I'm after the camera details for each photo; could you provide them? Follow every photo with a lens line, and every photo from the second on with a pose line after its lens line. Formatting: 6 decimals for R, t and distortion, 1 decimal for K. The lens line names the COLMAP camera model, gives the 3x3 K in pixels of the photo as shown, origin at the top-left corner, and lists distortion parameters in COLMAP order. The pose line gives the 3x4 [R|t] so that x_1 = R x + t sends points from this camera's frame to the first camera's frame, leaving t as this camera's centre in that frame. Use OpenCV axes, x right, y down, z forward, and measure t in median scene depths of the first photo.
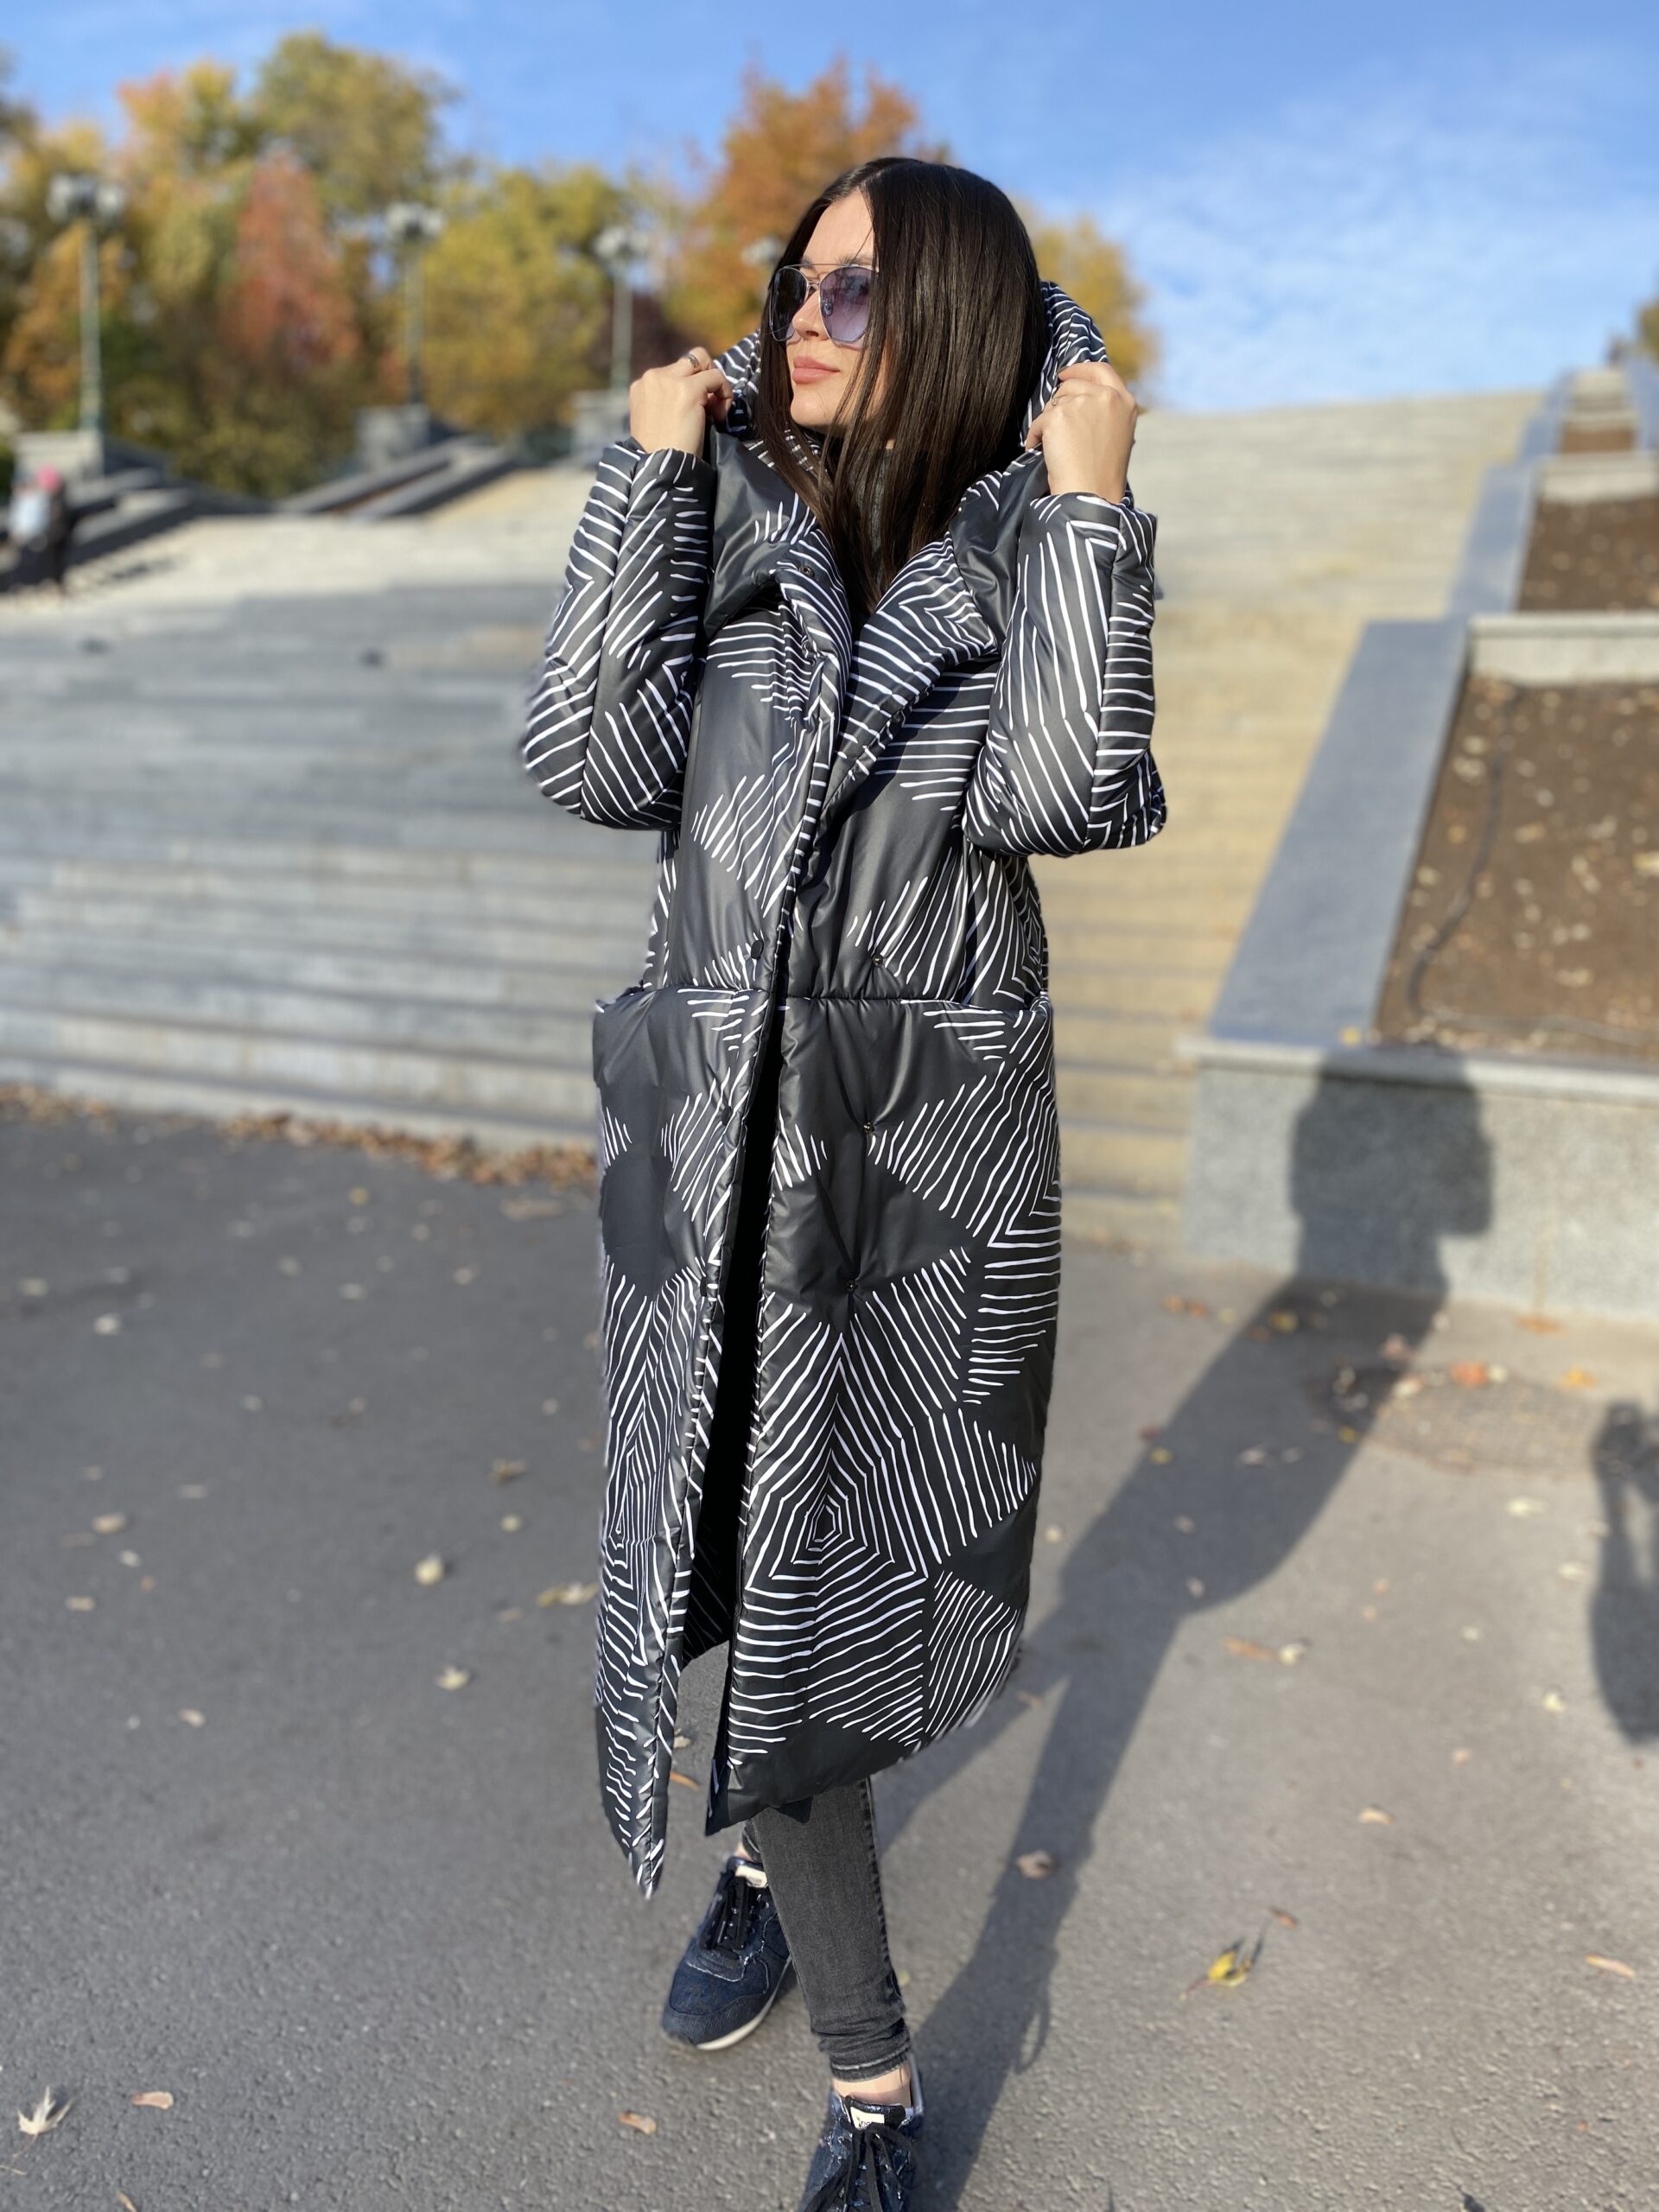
lens RADIAL K [[1661.8, 0, 833.5], [0, 1661.8, 1096.8], [0, 0, 1]] dist [0.015913, -0.003485]
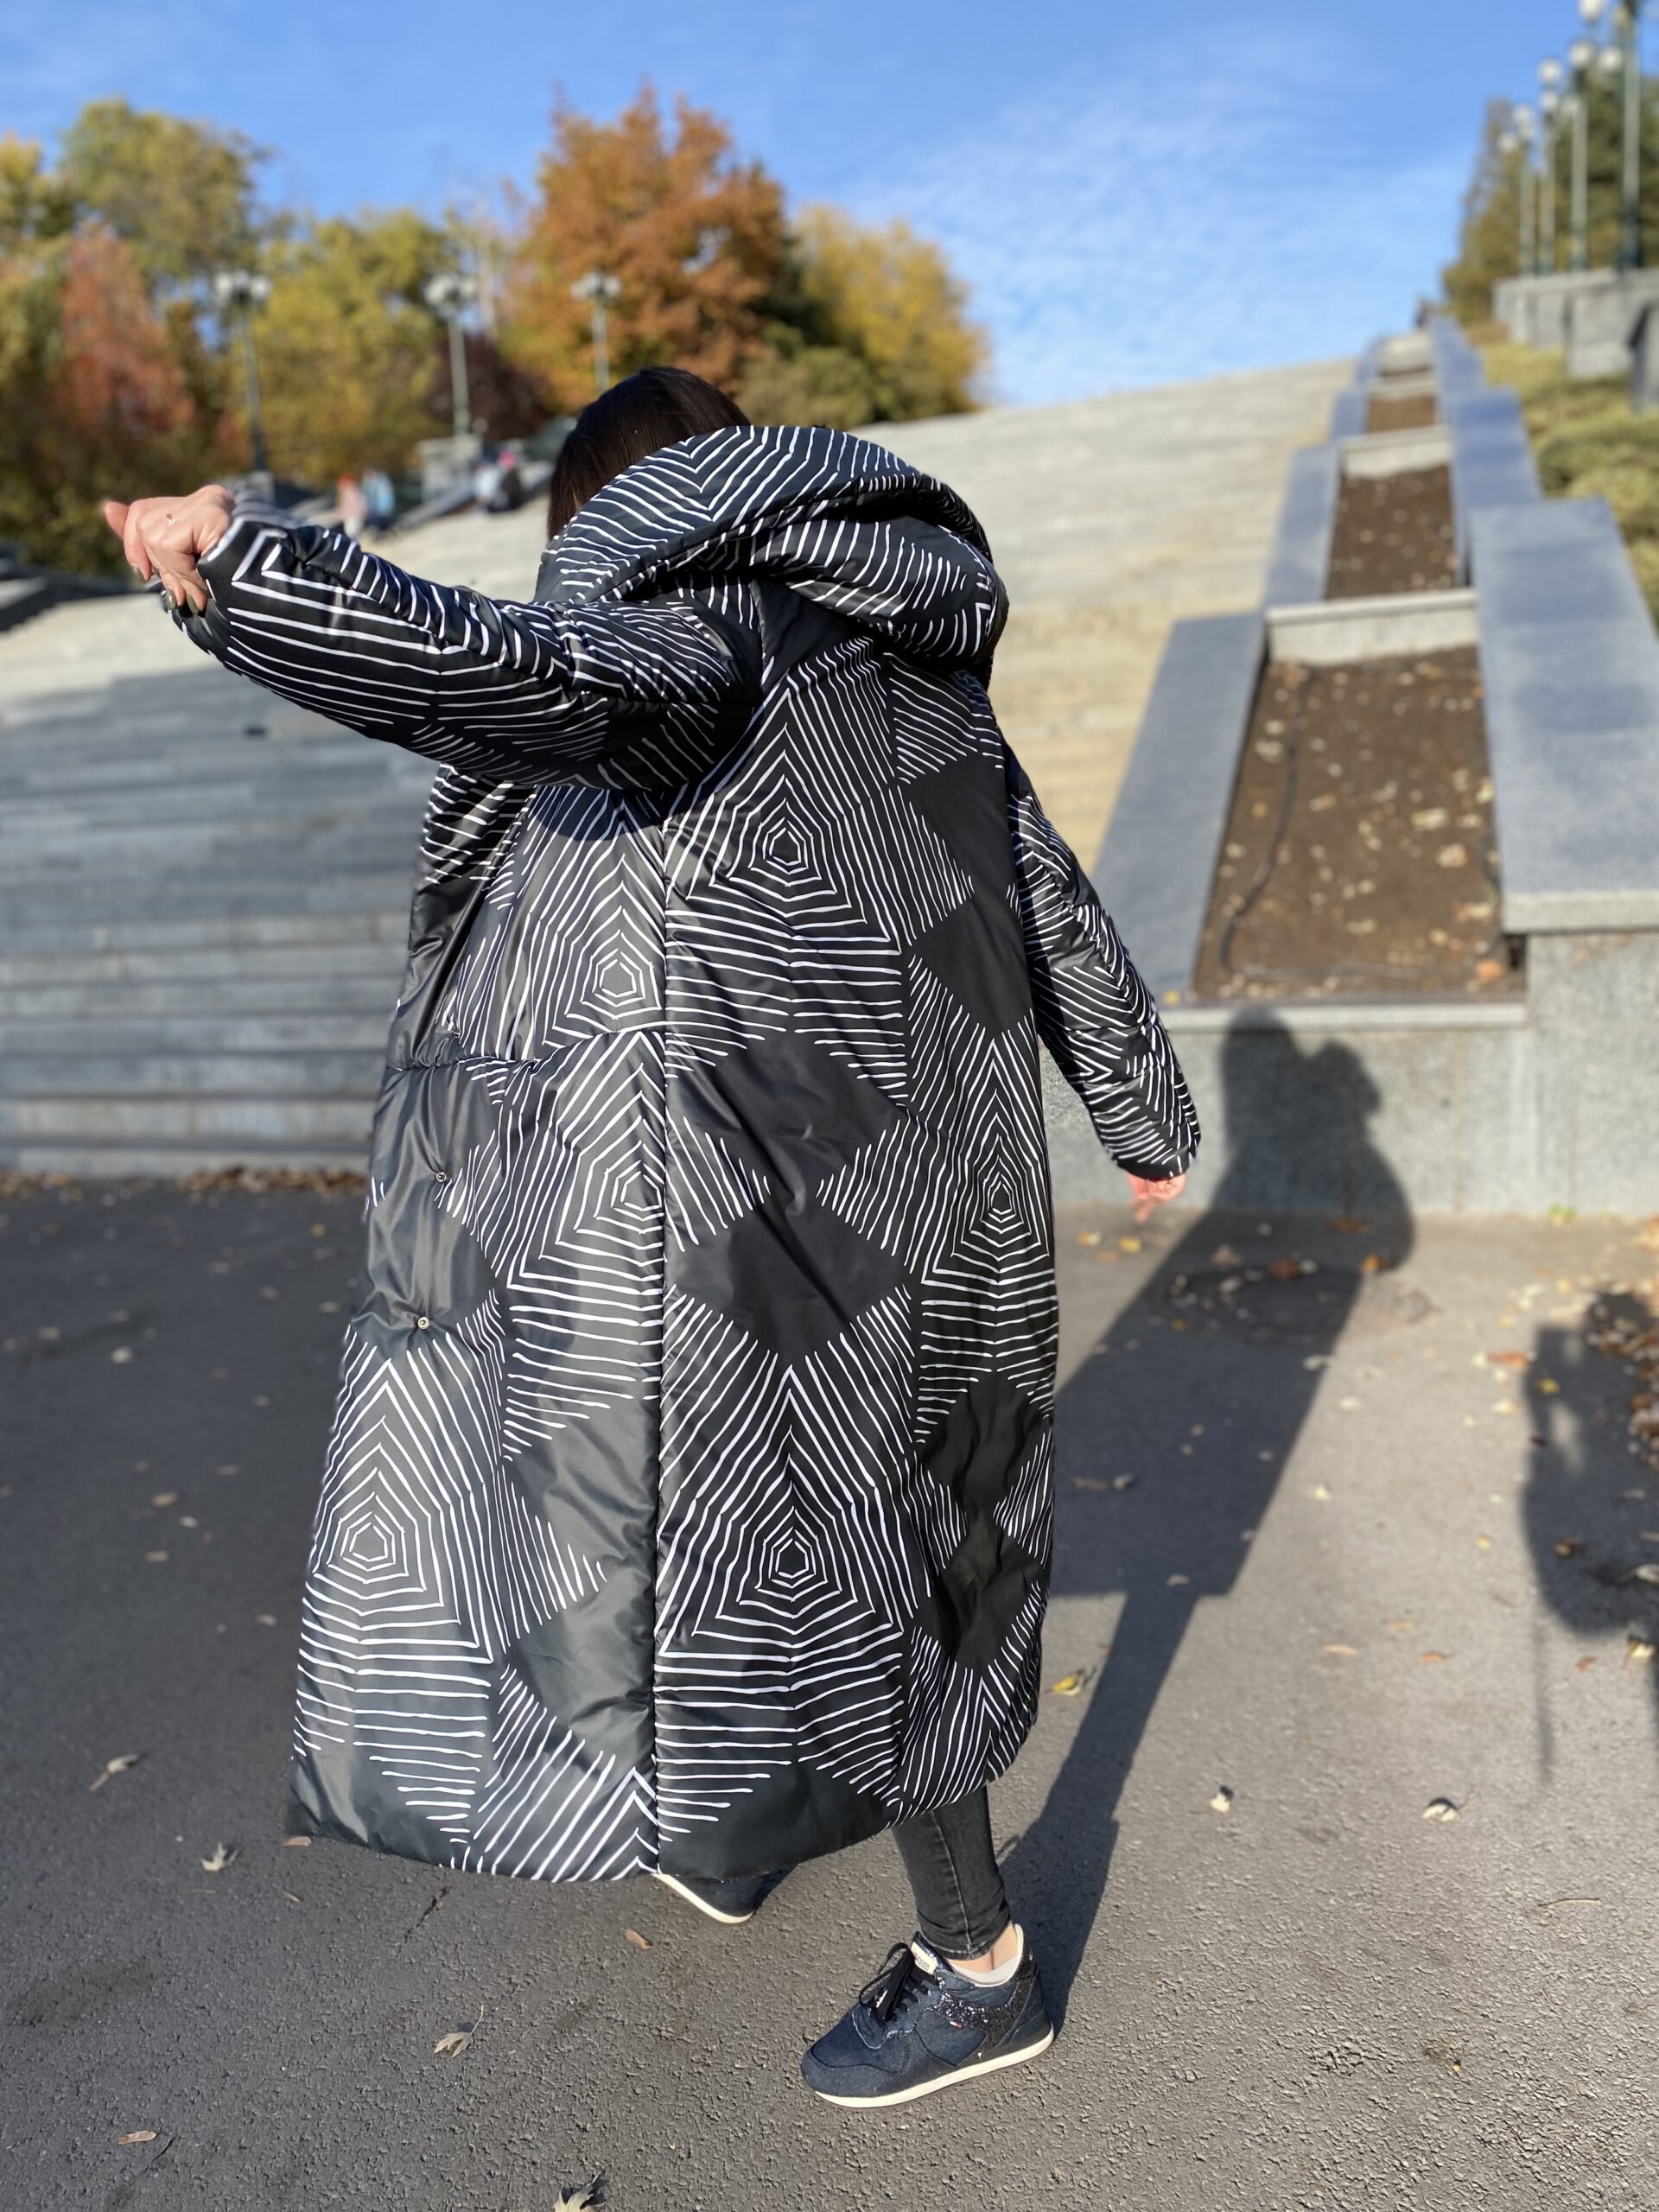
lens RADIAL K [[1661.8, 0, 833.5], [0, 1661.8, 1096.8], [0, 0, 1]] dist [0.015913, -0.003485]
pose [[0.993140, -0.105278, 0.050895, 0.008286], [0.105549, 0.994411, -0.002658, 0.007834], [-0.050330, 0.008012, 0.998700, -0.104152]]
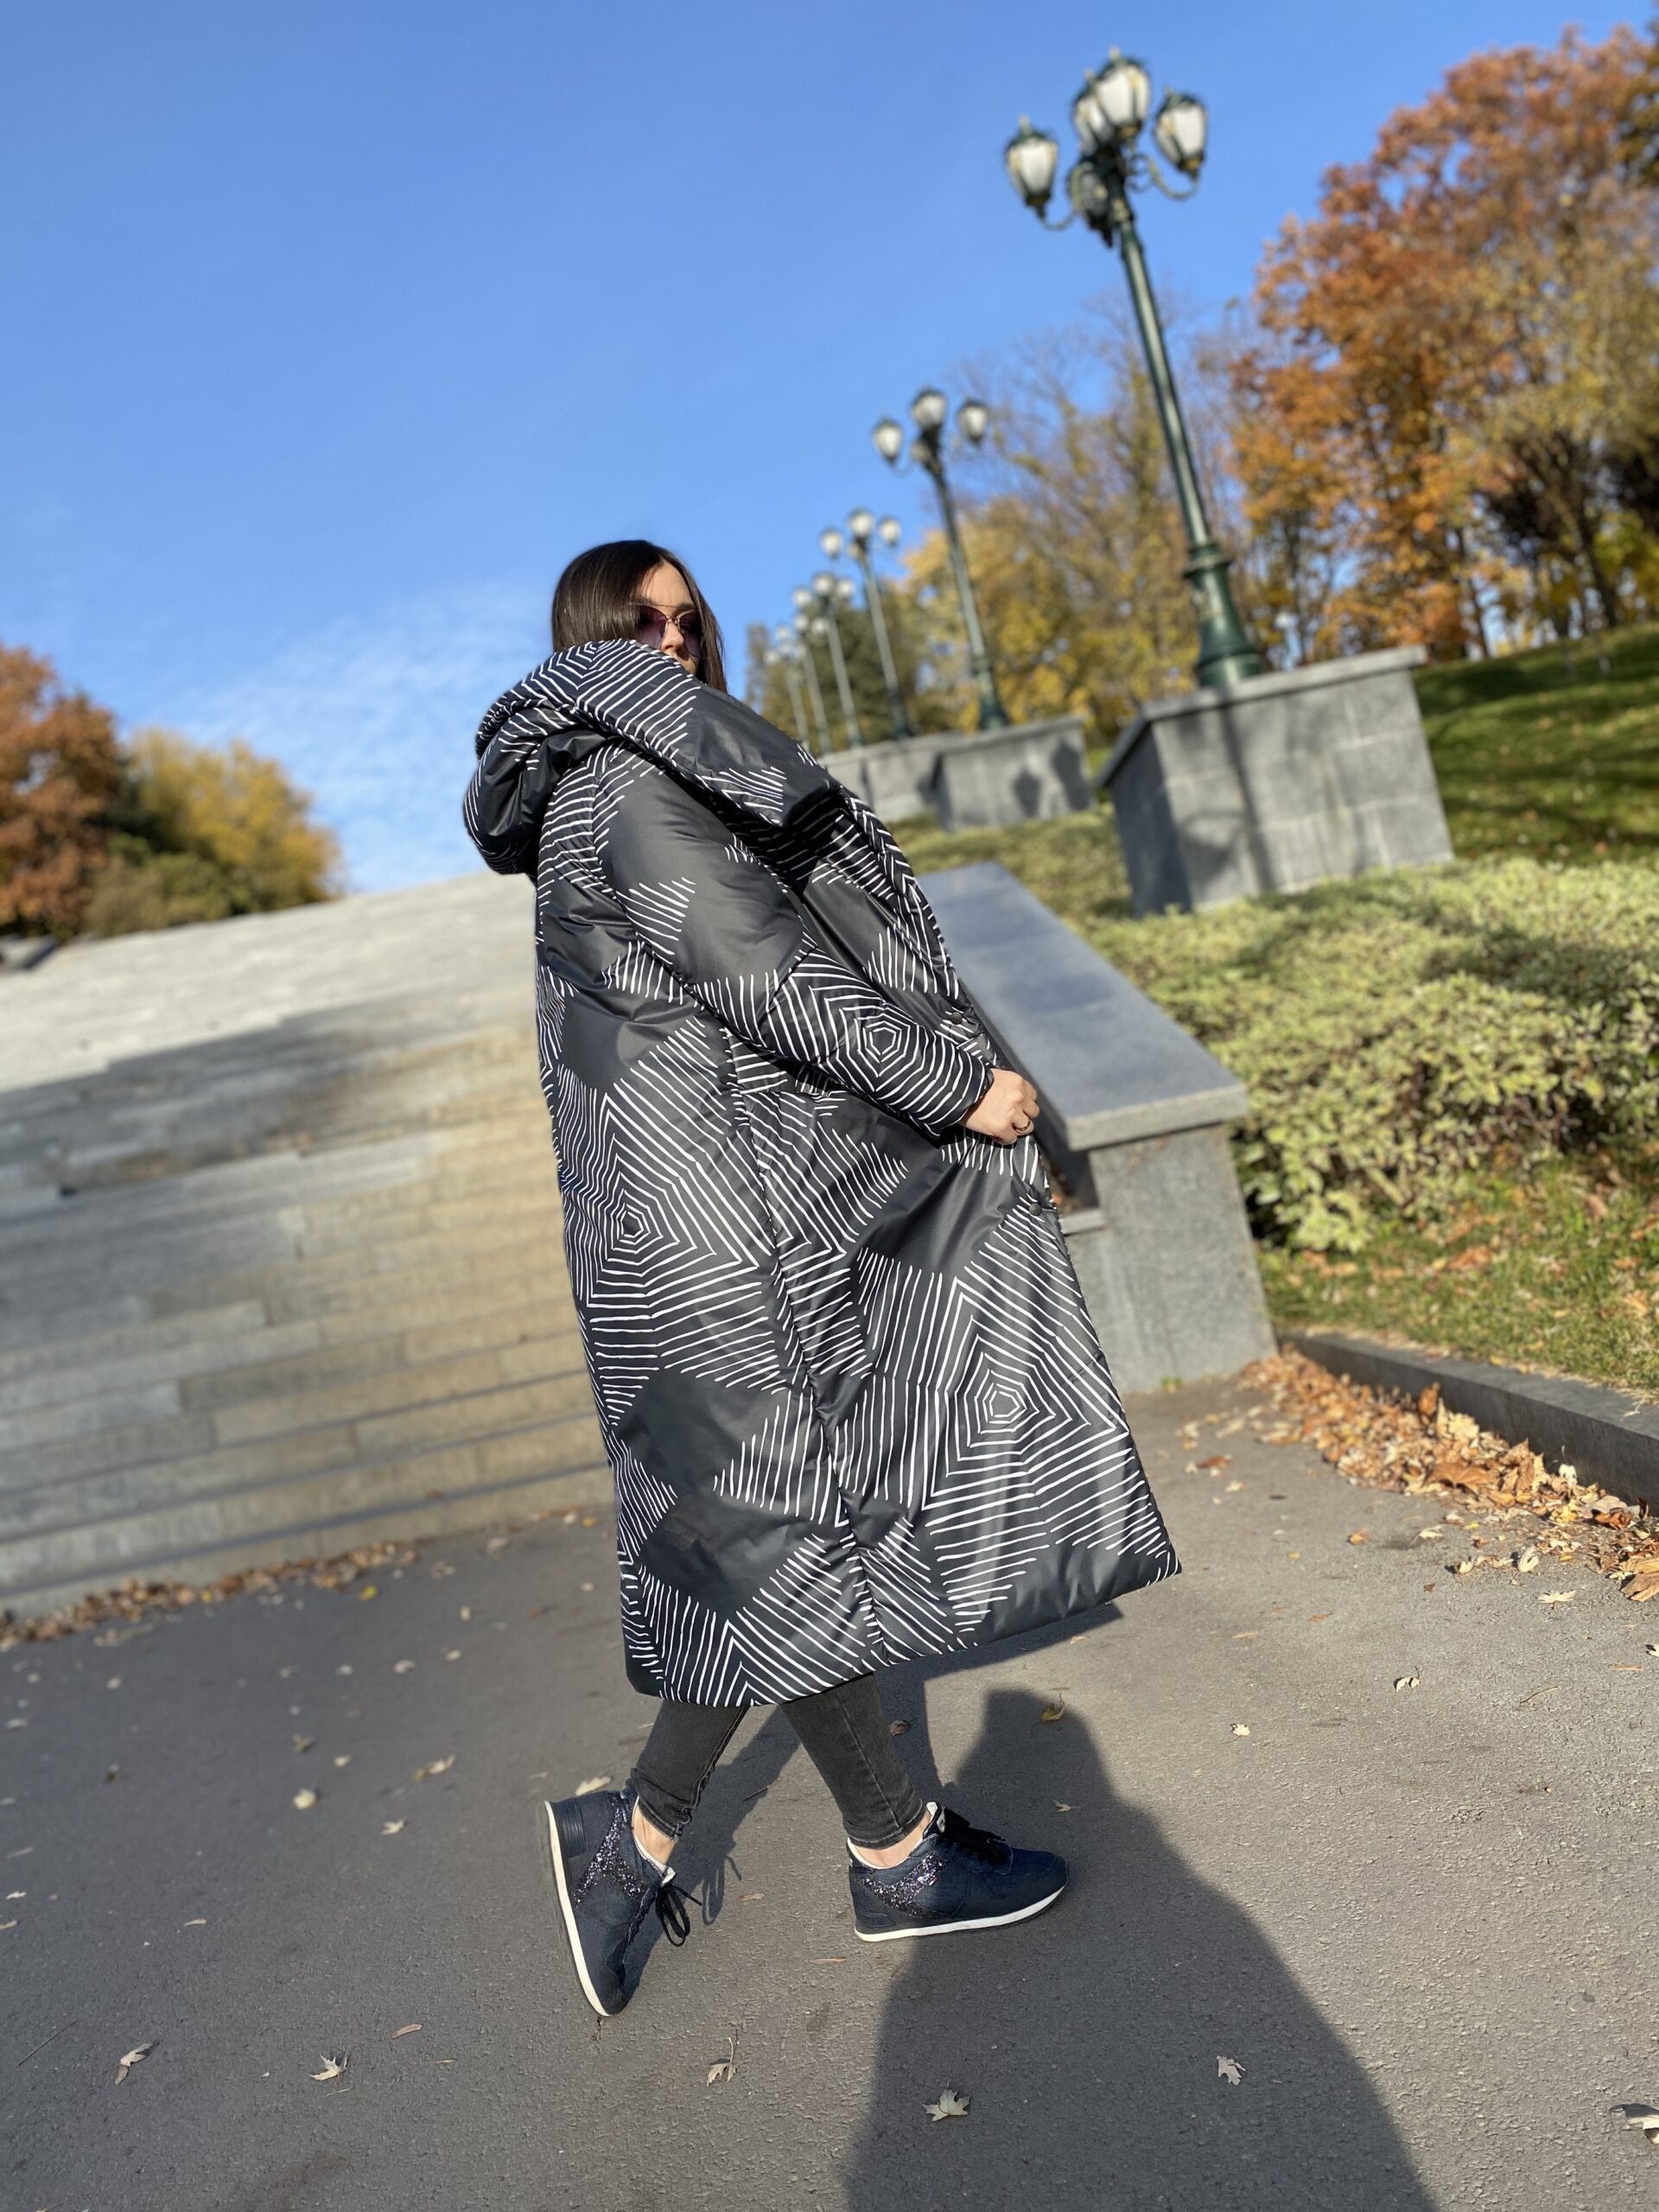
lens RADIAL K [[1664.6, 0, 810.2], [0, 1664.6, 1101.5], [0, 0, 1]] dist [0.021055, -0.013870]
pose [[0.888137, -0.202944, 0.412343, -0.130364], [0.303035, 0.933141, -0.193434, 0.069051], [-0.345518, 0.296750, 0.890256, -0.117565]]
